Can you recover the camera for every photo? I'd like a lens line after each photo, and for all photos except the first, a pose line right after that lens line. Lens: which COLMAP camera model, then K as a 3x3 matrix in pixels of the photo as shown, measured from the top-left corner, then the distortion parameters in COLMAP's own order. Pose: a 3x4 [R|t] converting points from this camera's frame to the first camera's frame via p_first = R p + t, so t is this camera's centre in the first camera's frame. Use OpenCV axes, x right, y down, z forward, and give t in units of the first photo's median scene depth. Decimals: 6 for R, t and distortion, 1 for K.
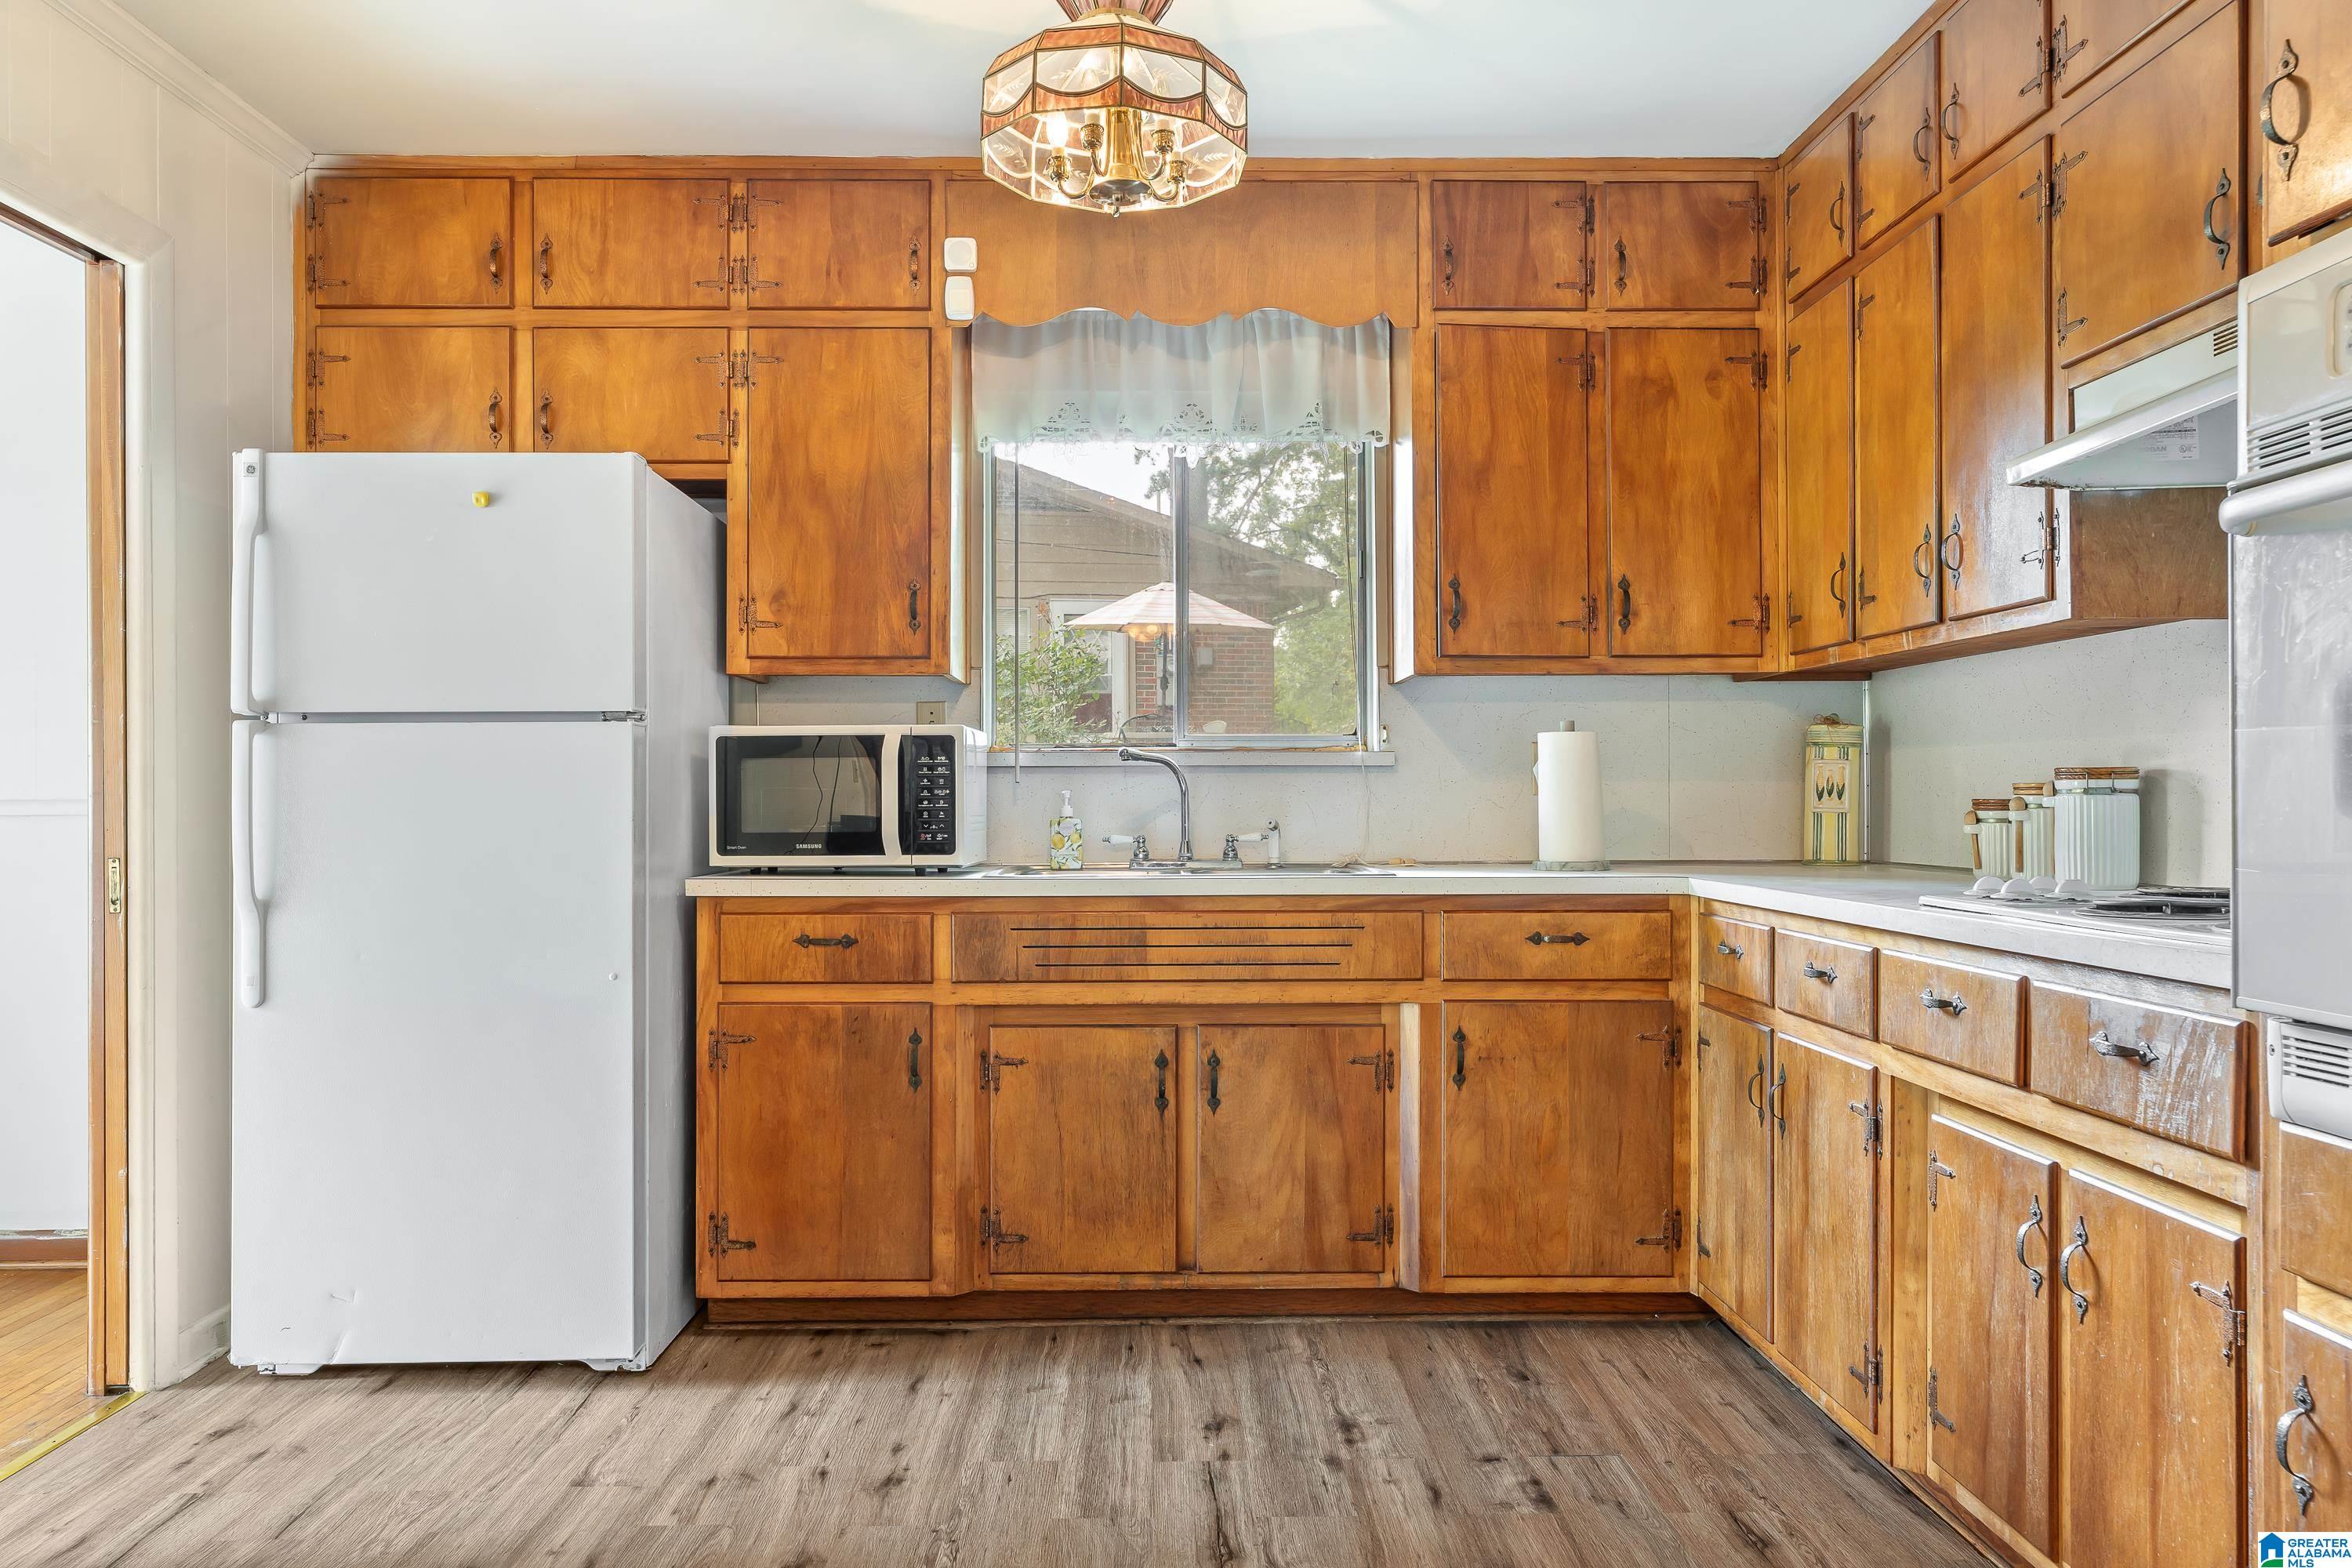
lens RADIAL K [[1743.3, 0, 1154.8], [0, 1743.3, 785.8], [0, 0, 1]] dist [0.003270, 0.002426]
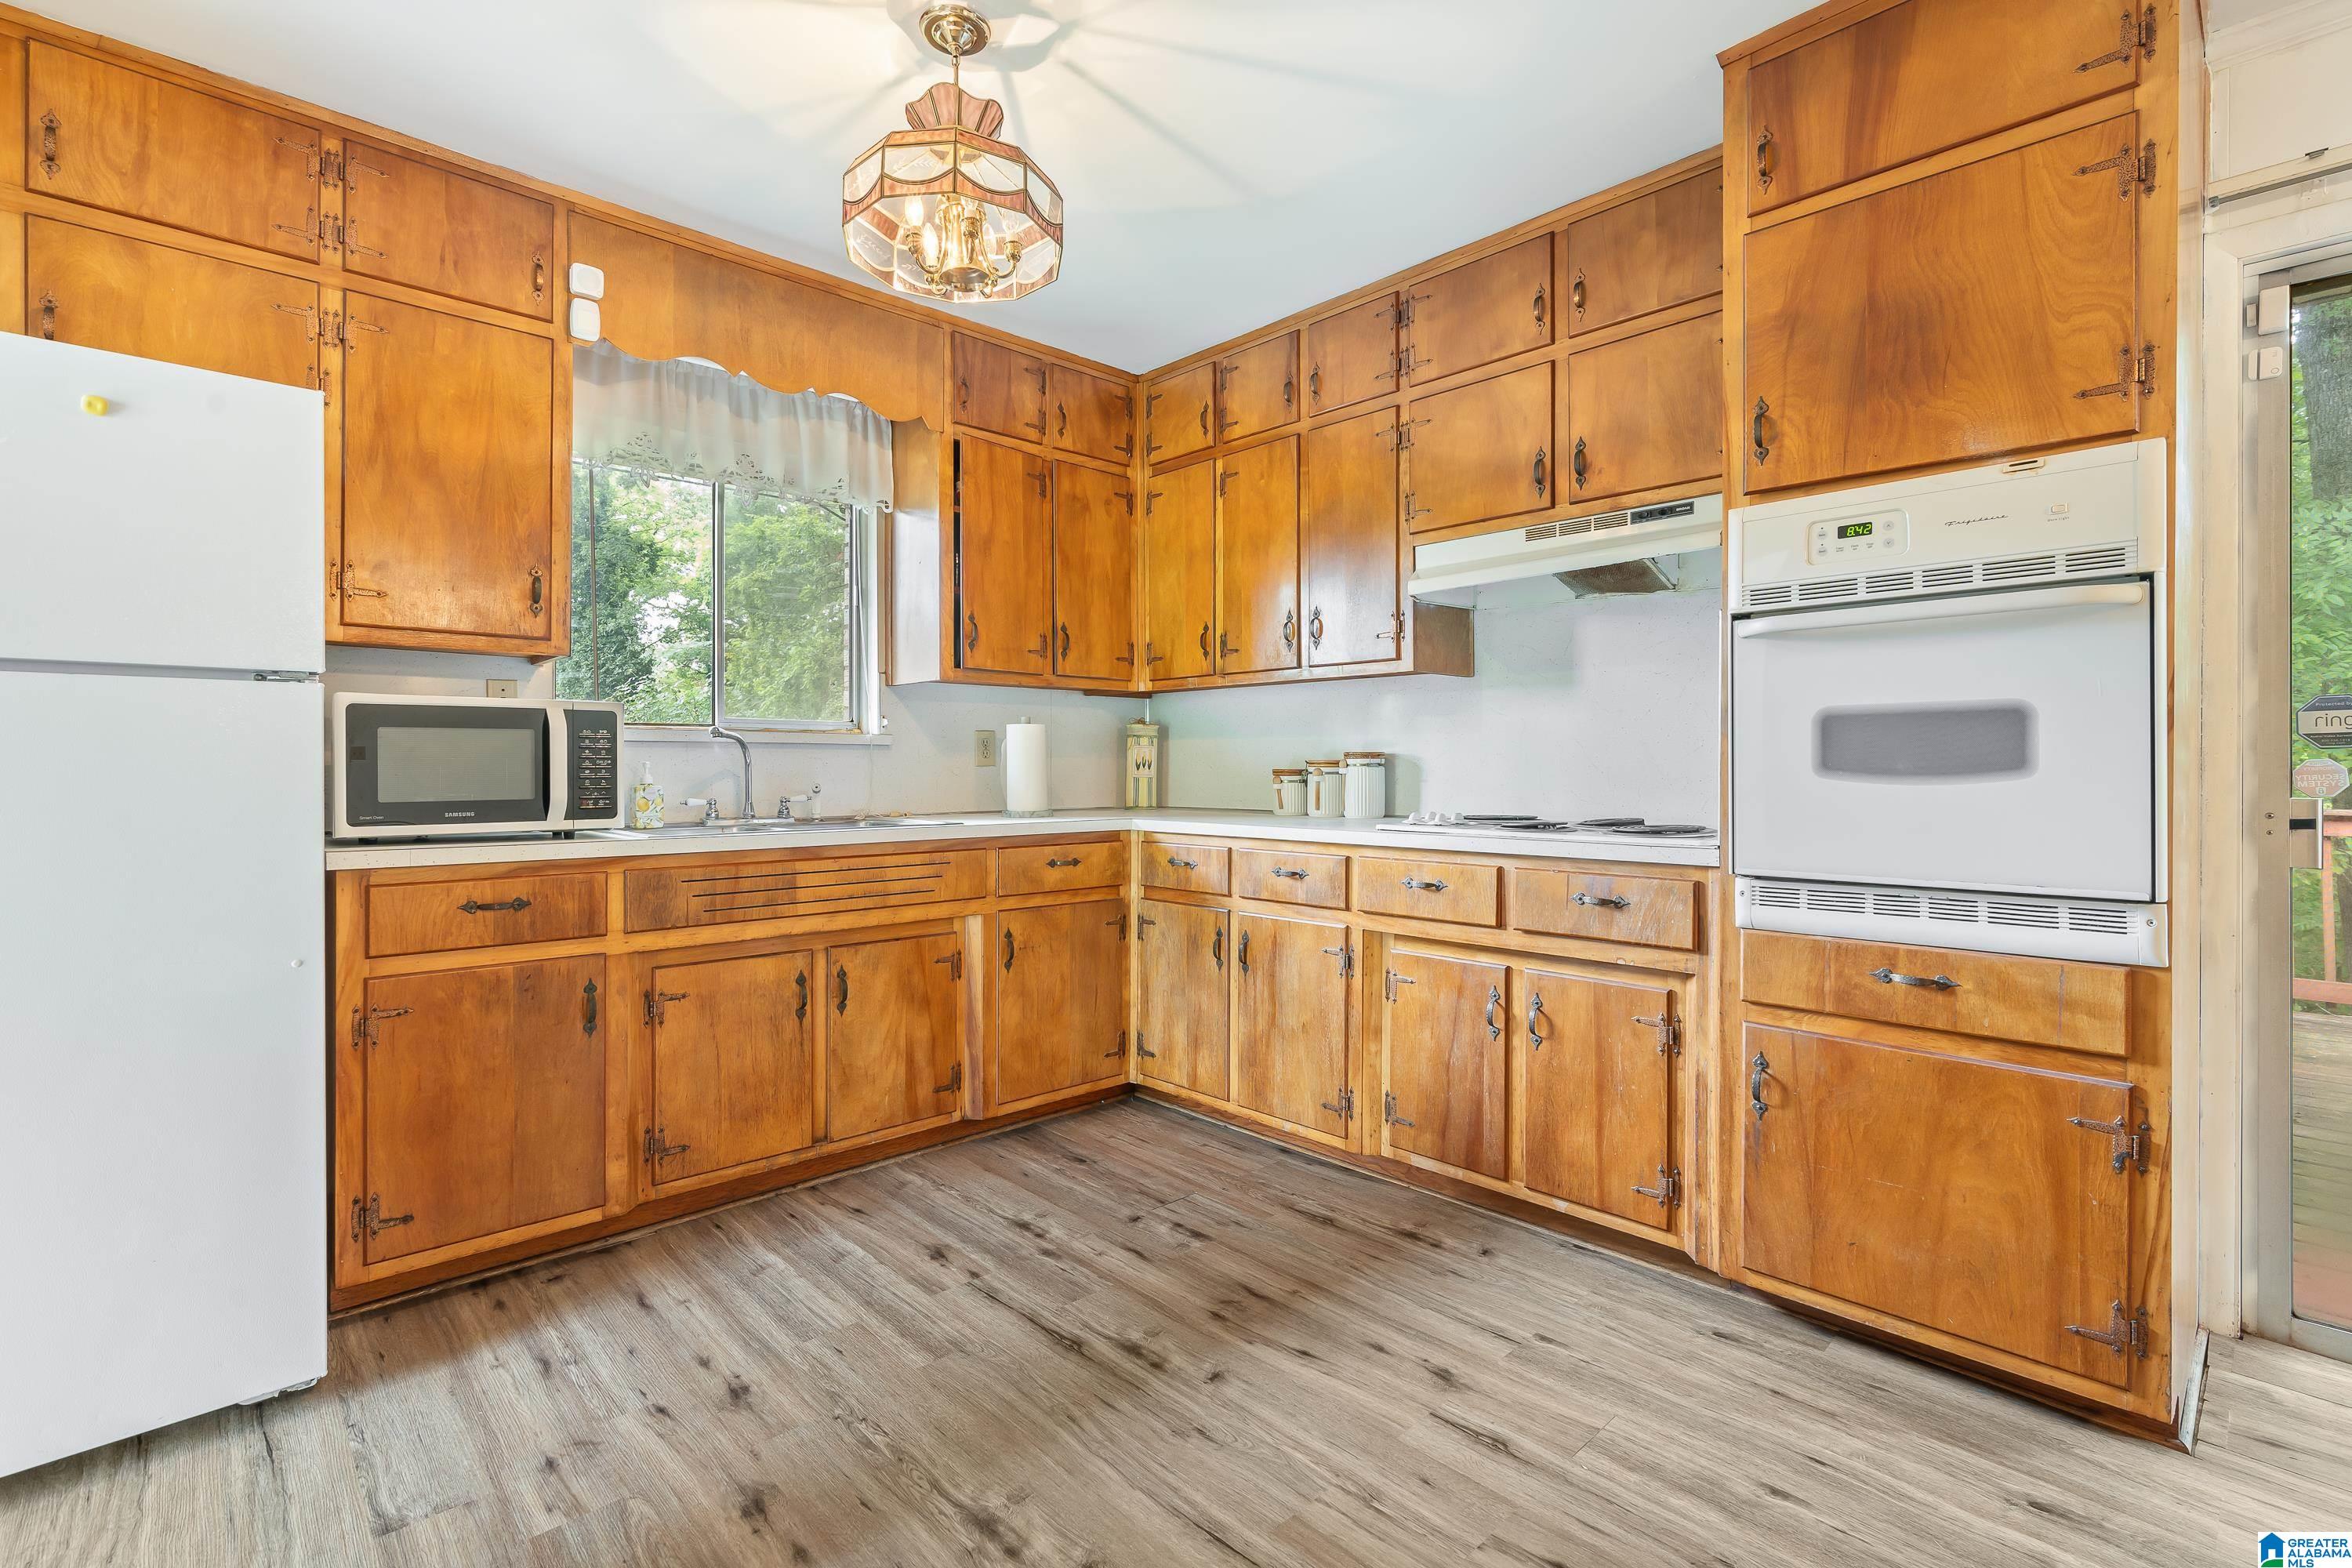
lens RADIAL K [[1085.5, 0, 1189.7], [0, 1085.5, 762.0], [0, 0, 1]] dist [-0.005181, 0.003022]
pose [[0.733257, 0.005407, 0.679930, -0.321045], [-0.005423, 0.999983, -0.002103, 0.003012], [-0.679930, -0.002145, 0.733274, 0.244853]]
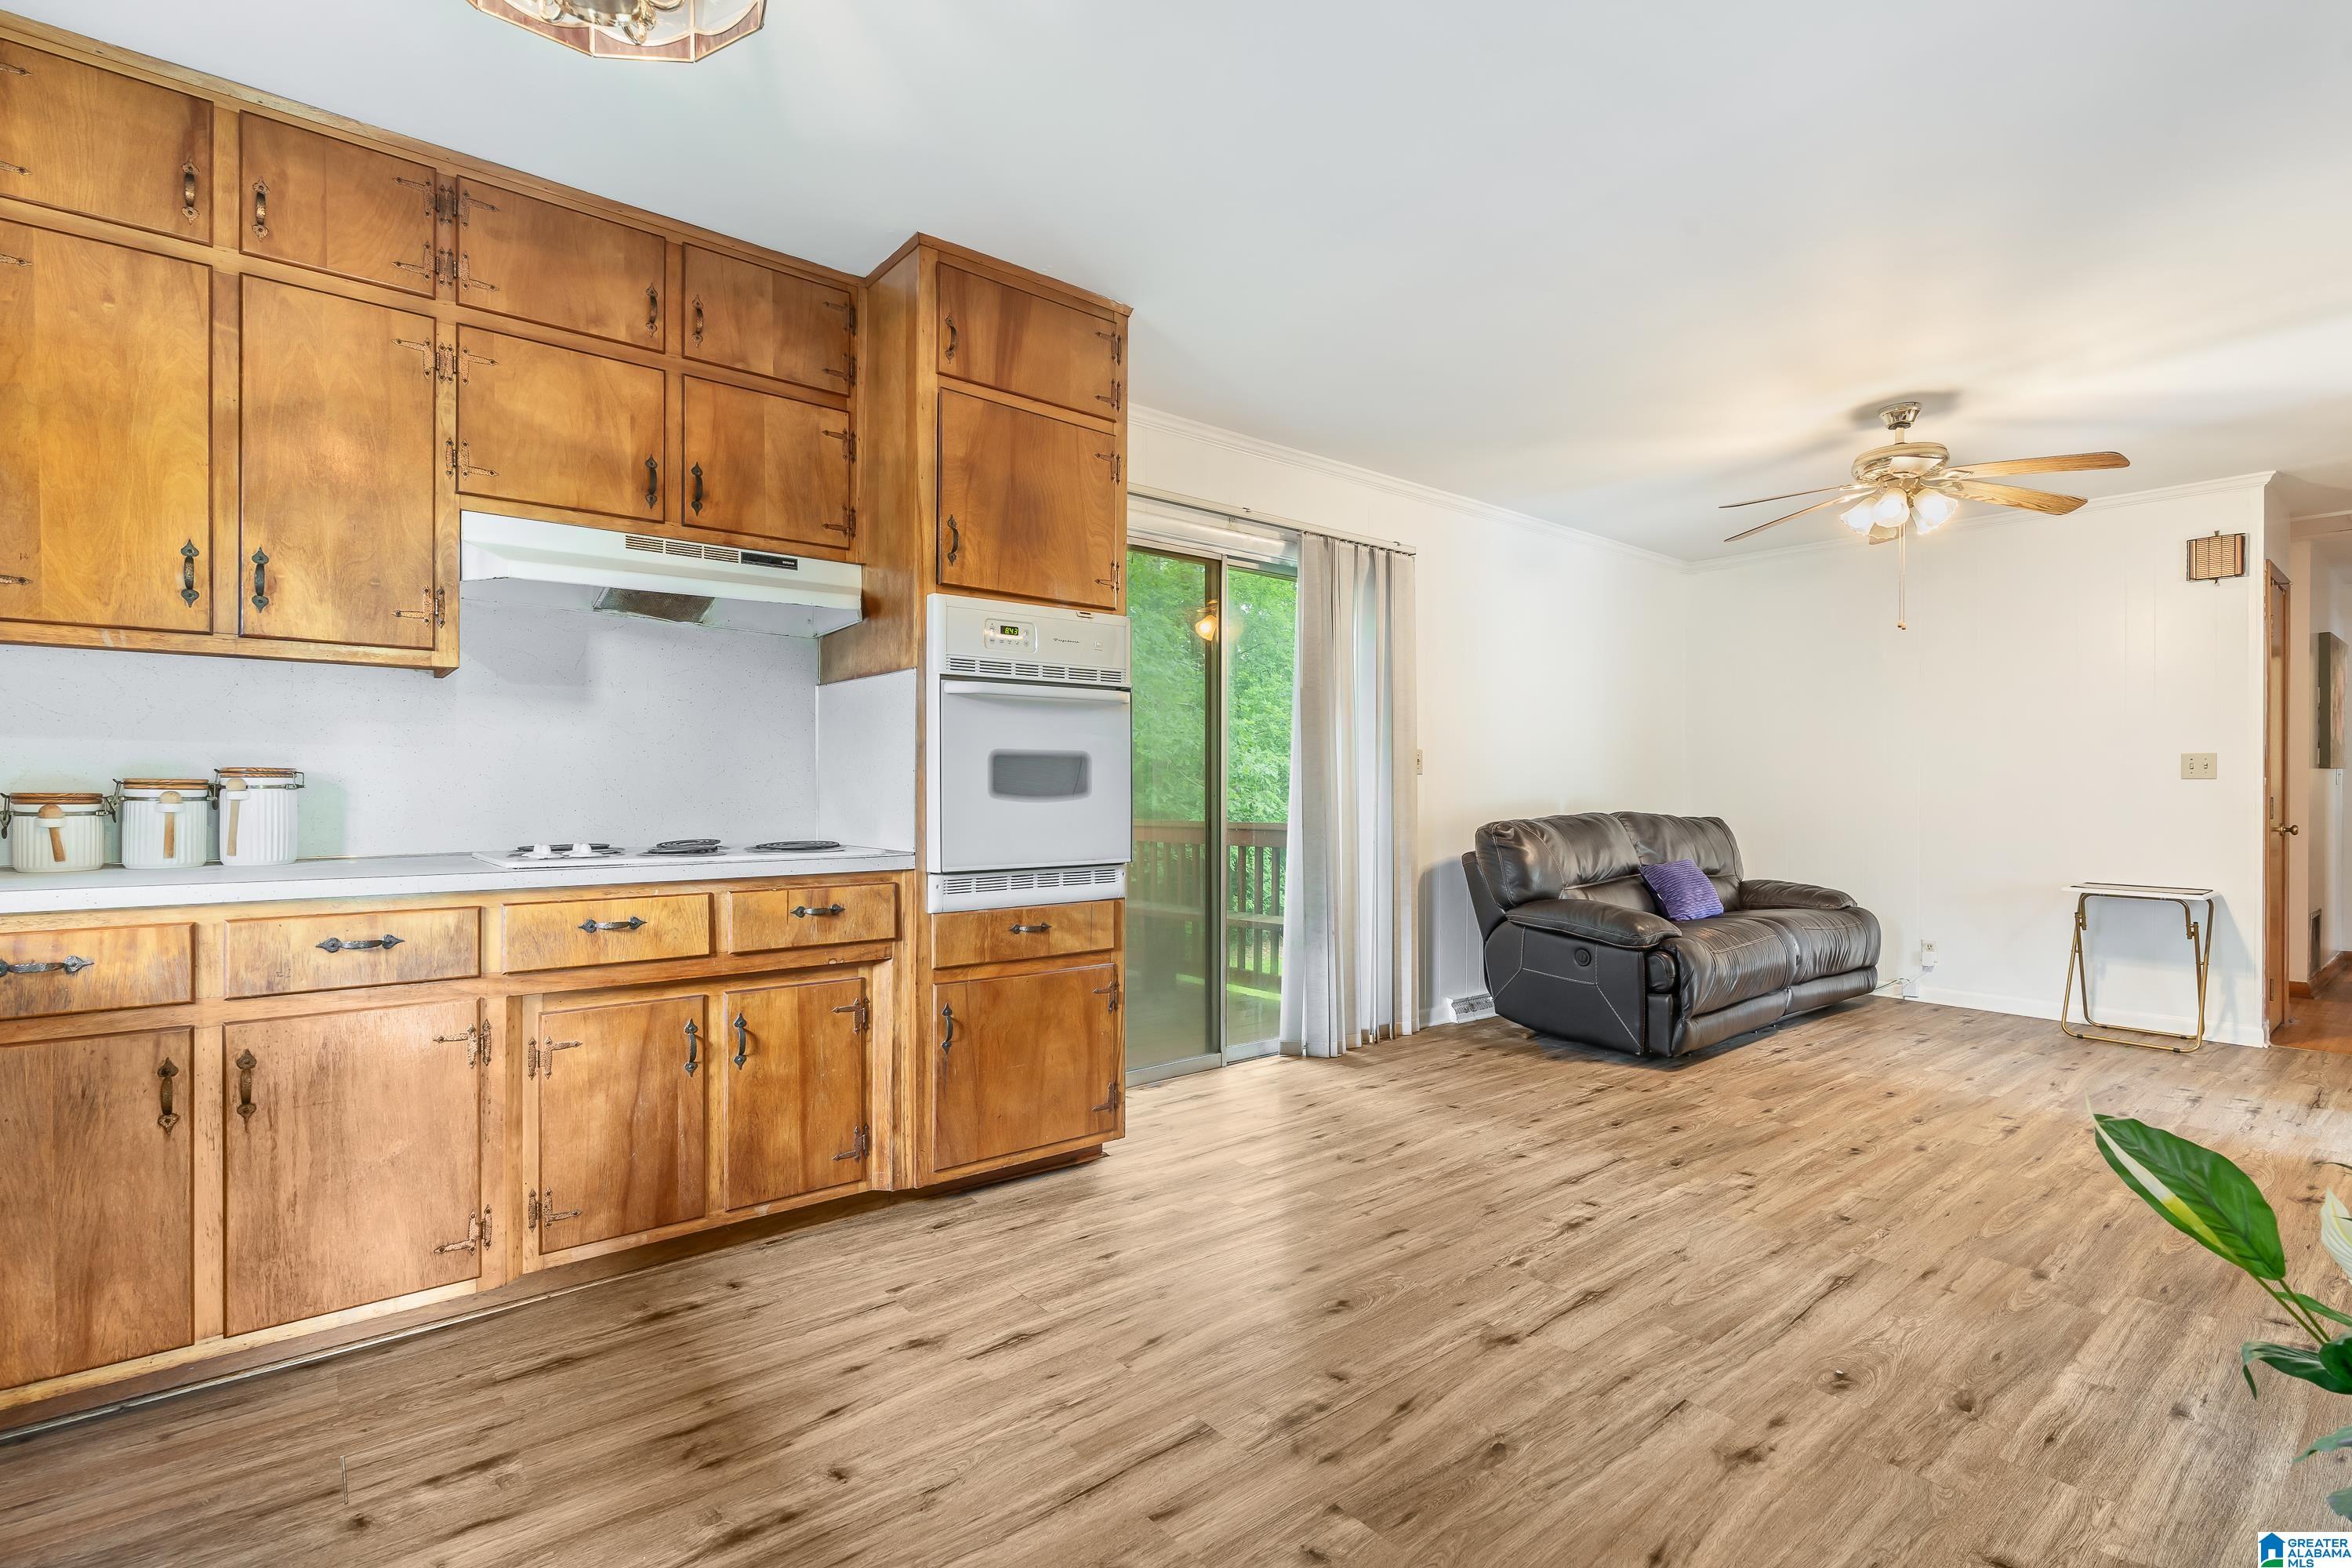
lens RADIAL K [[1085.5, 0, 1182.2], [0, 1085.5, 794.1], [0, 0, 1]] dist [-0.005181, 0.003022]
pose [[-0.625076, -0.000103, 0.780564, -0.415753], [-0.003969, 0.999987, -0.003046, 0.006783], [-0.780554, -0.005002, -0.625068, 0.827184]]
